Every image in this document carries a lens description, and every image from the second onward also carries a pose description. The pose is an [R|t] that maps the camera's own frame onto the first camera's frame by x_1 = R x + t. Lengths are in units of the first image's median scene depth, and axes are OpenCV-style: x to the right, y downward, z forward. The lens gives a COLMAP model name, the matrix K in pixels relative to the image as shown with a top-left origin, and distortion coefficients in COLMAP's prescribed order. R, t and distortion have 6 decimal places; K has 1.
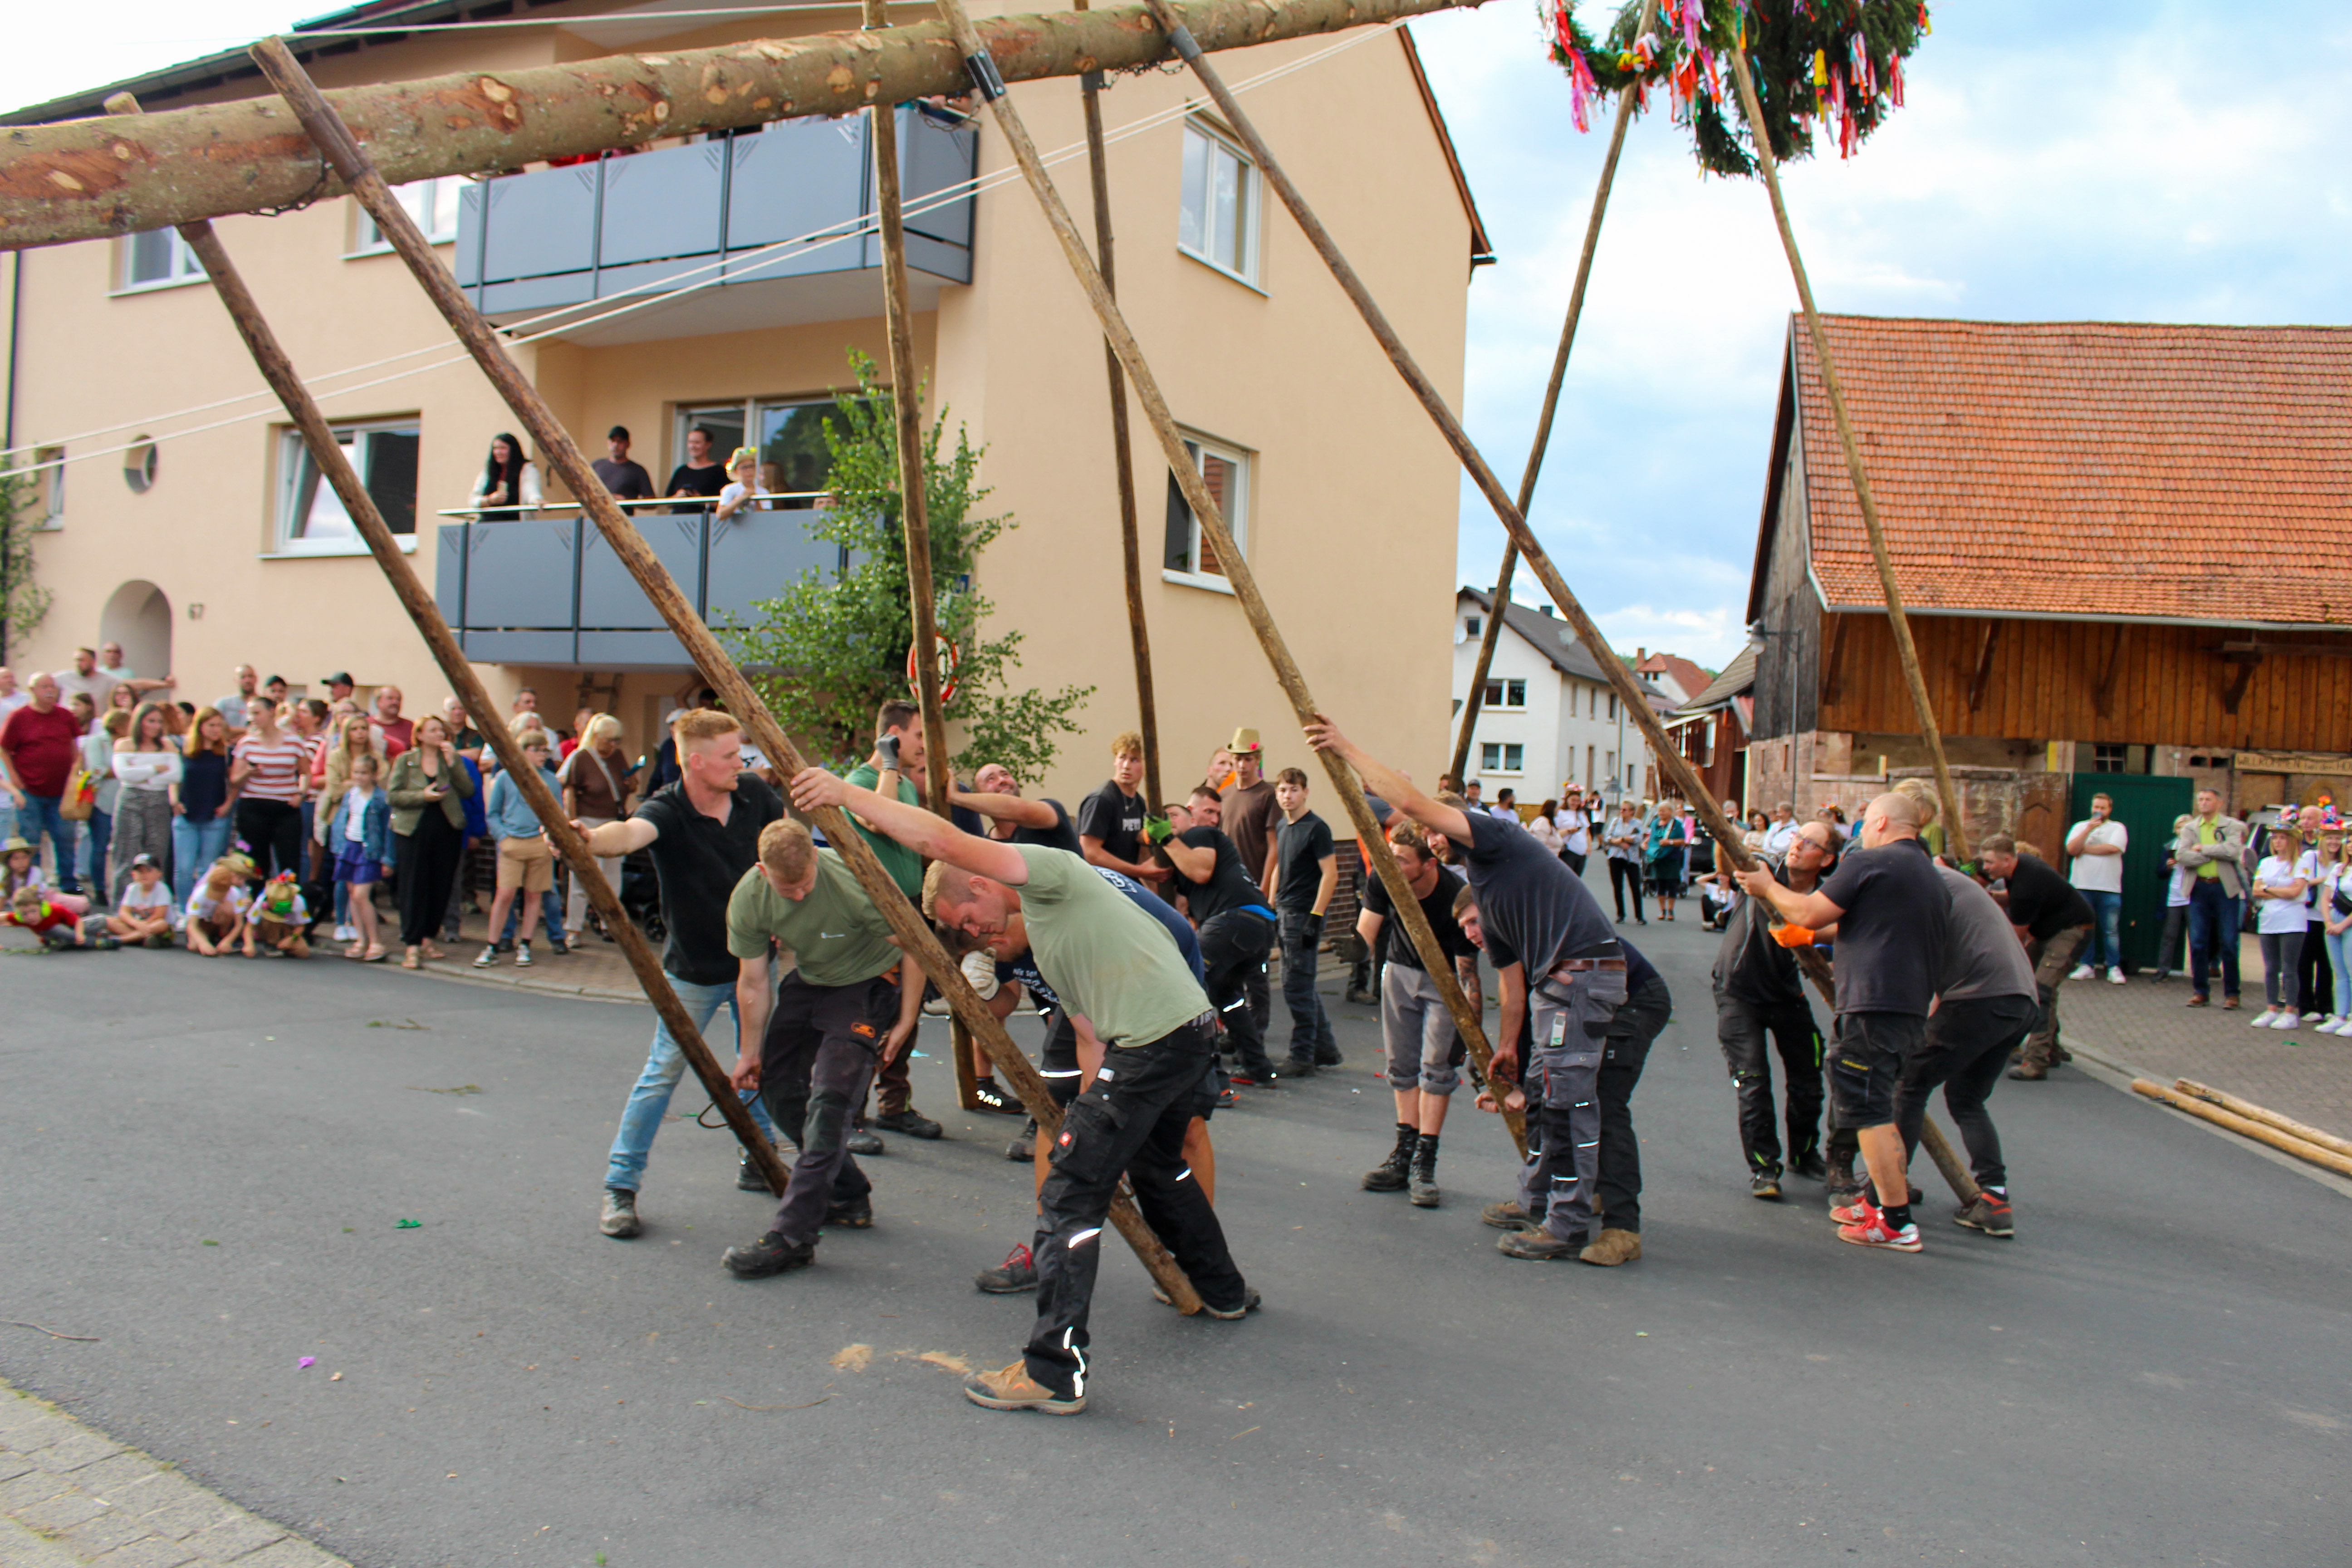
lens RADIAL K [[1953.6, 0, 1176.0], [0, 1953.6, 784.0], [0, 0, 1]] dist [-0.160513, 0.139004]
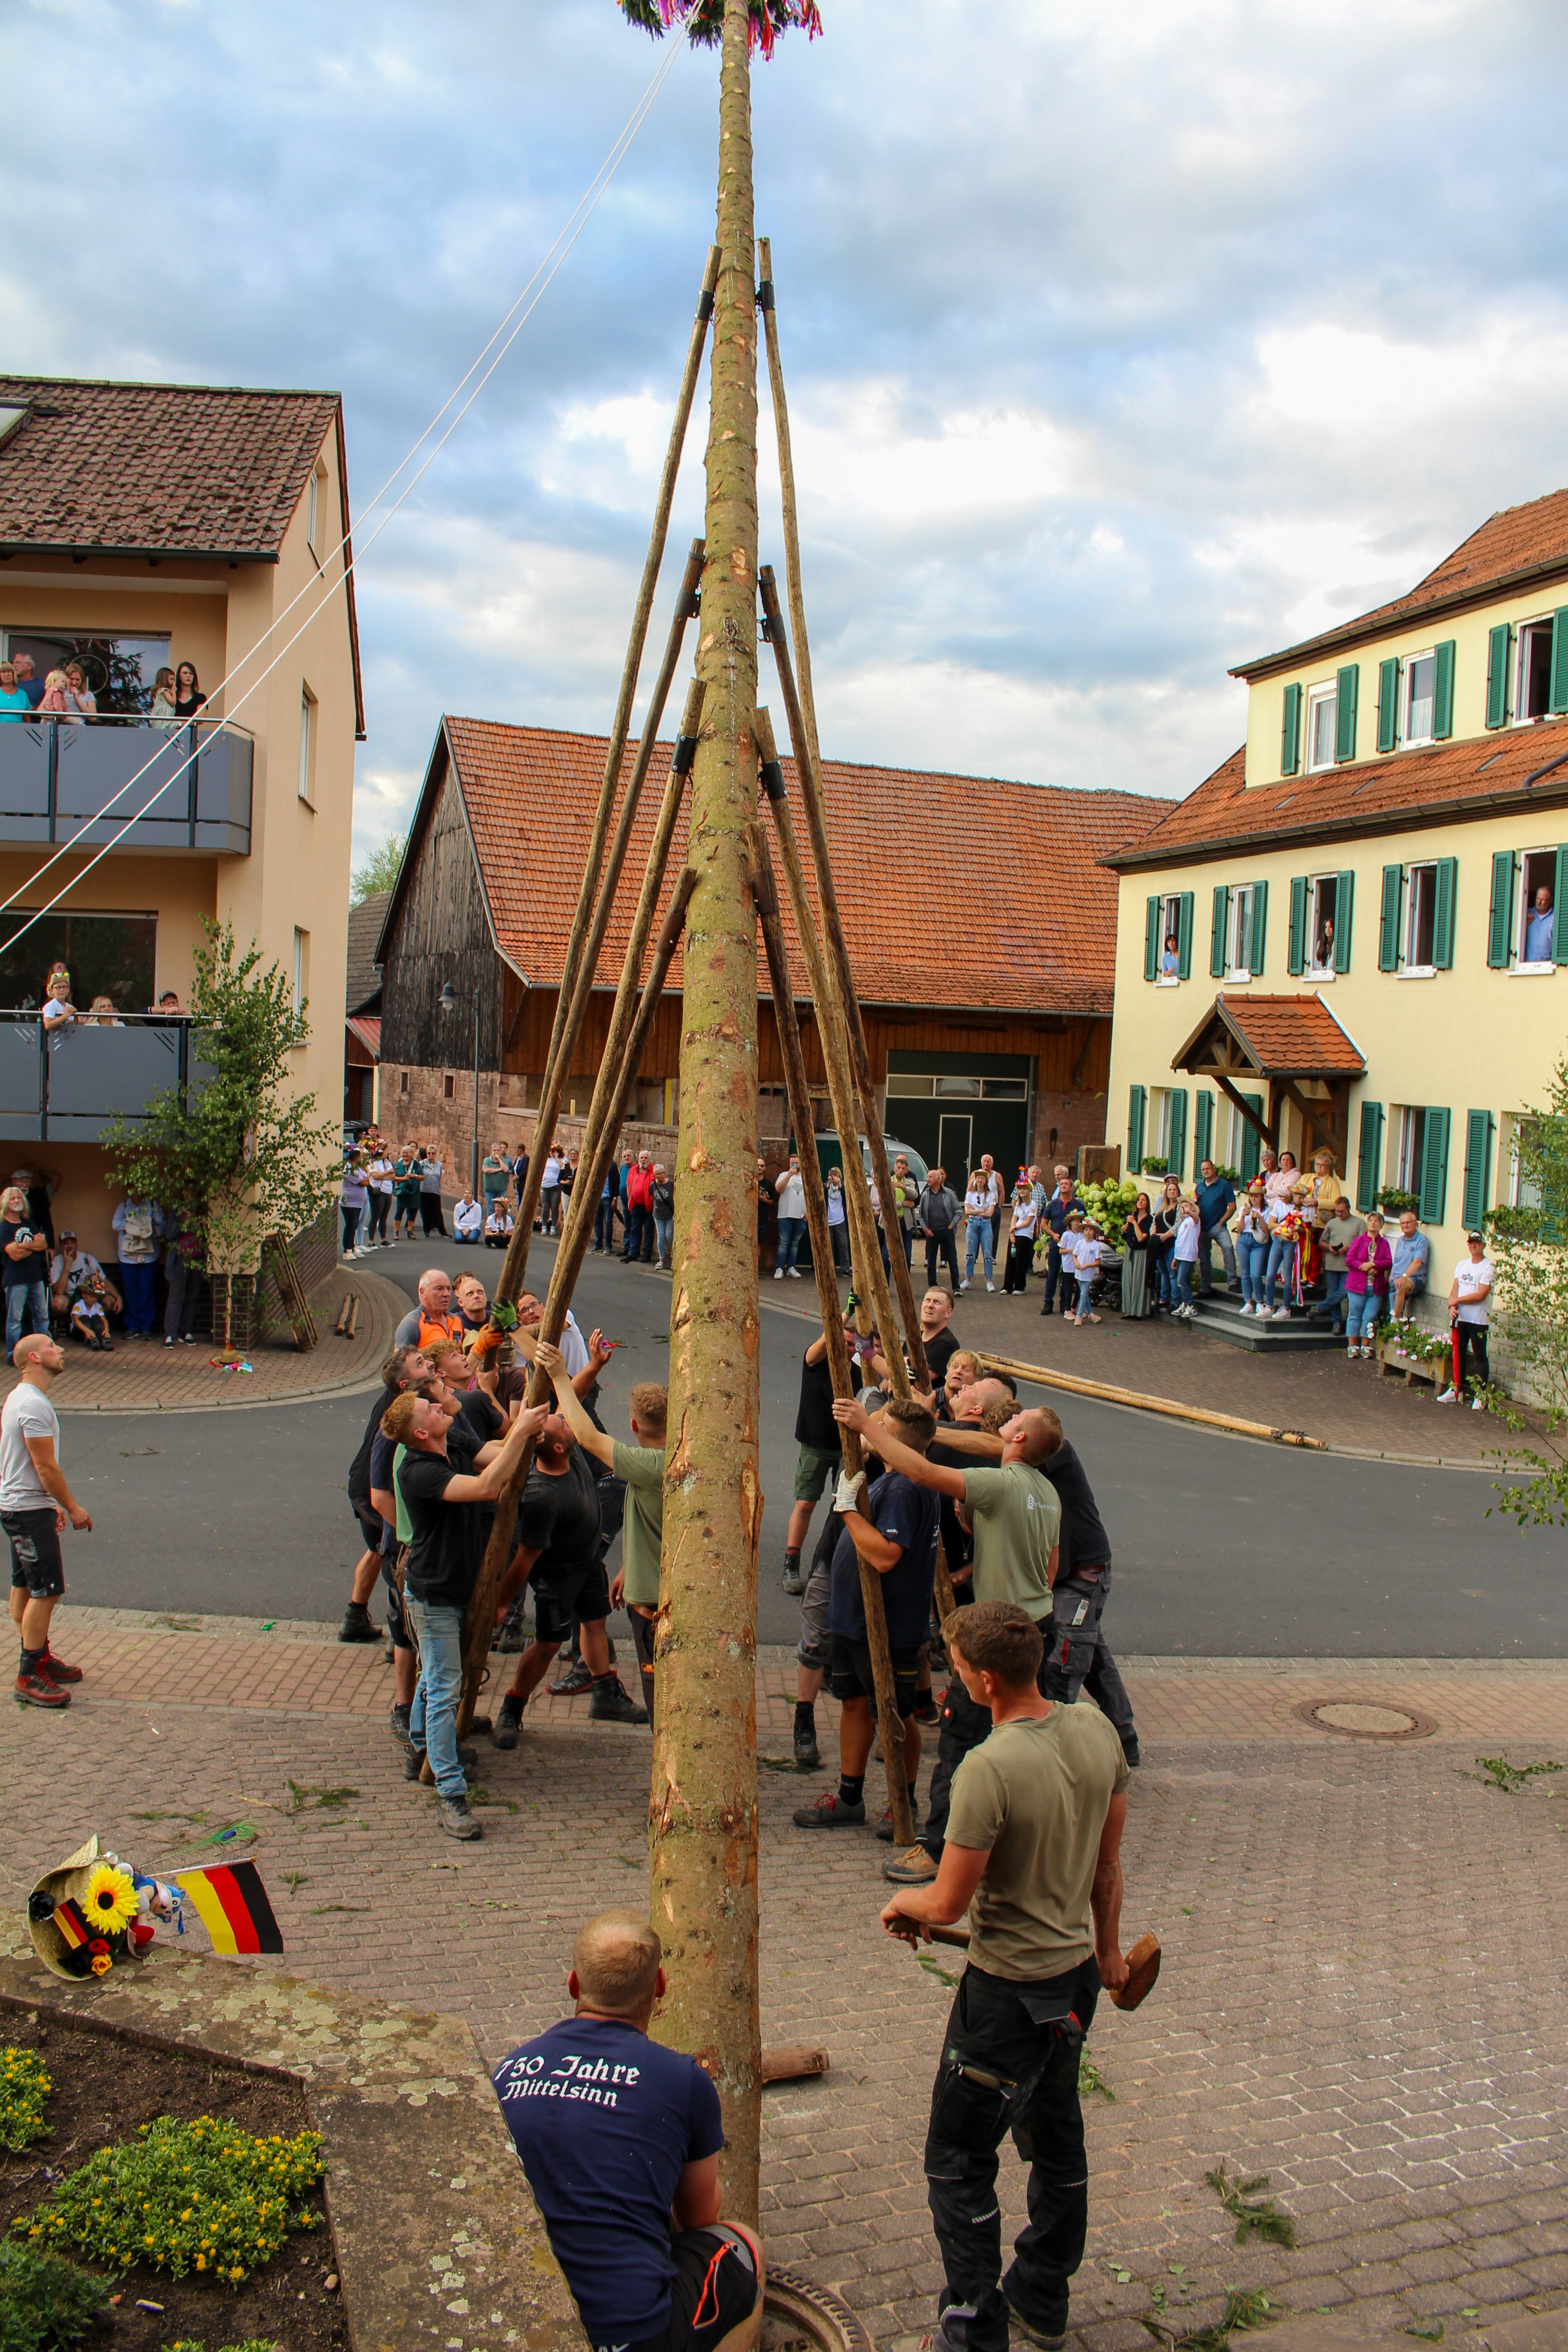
lens RADIAL K [[1953.6, 0, 809.4], [0, 1953.6, 1200.3], [0, 0, 1]] dist [-0.160513, 0.139004]
pose [[0.796463, -0.058997, 0.601803, -0.269820], [0.002014, 0.995482, 0.094926, -0.062900], [-0.604684, -0.074393, 0.792983, -0.141650]]
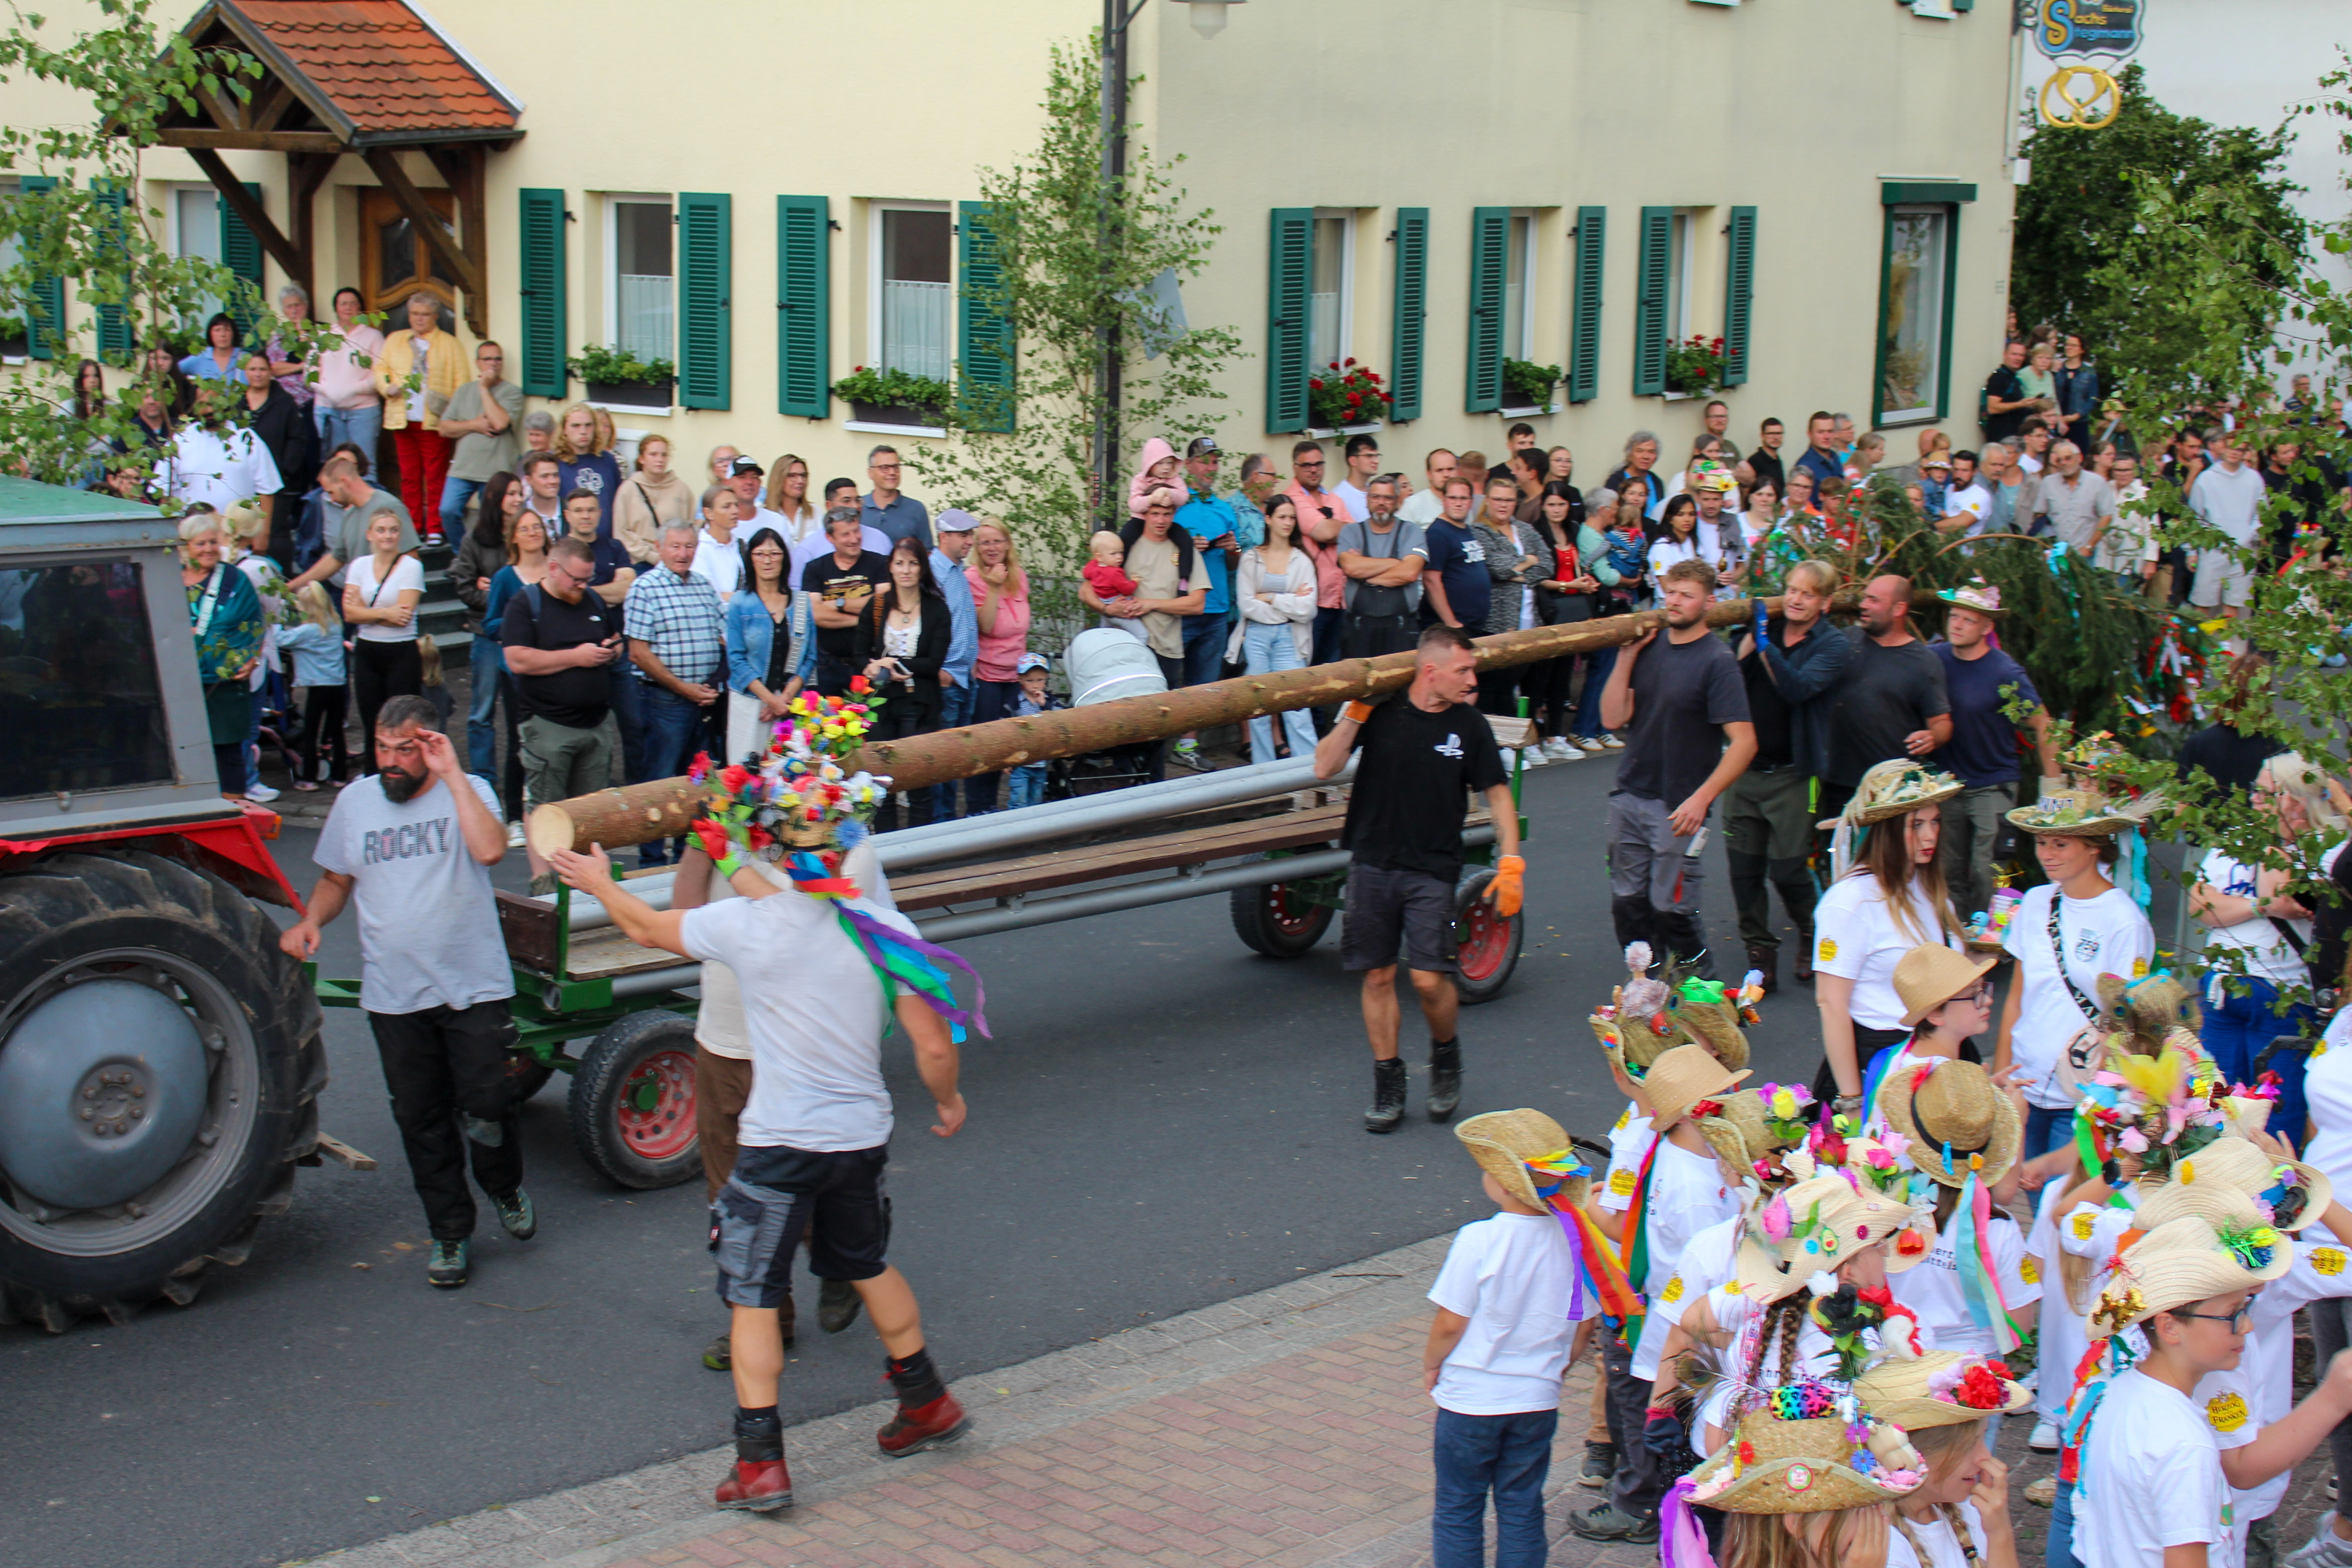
lens RADIAL K [[3335.1, 0, 1176.0], [0, 3335.1, 784.0], [0, 0, 1]] dist [-0.053445, -0.008279]
pose [[0.225315, -0.216493, 0.949929, -0.294245], [0.000288, 0.975014, 0.222141, -0.062123], [-0.974286, -0.049778, 0.219747, 0.030673]]
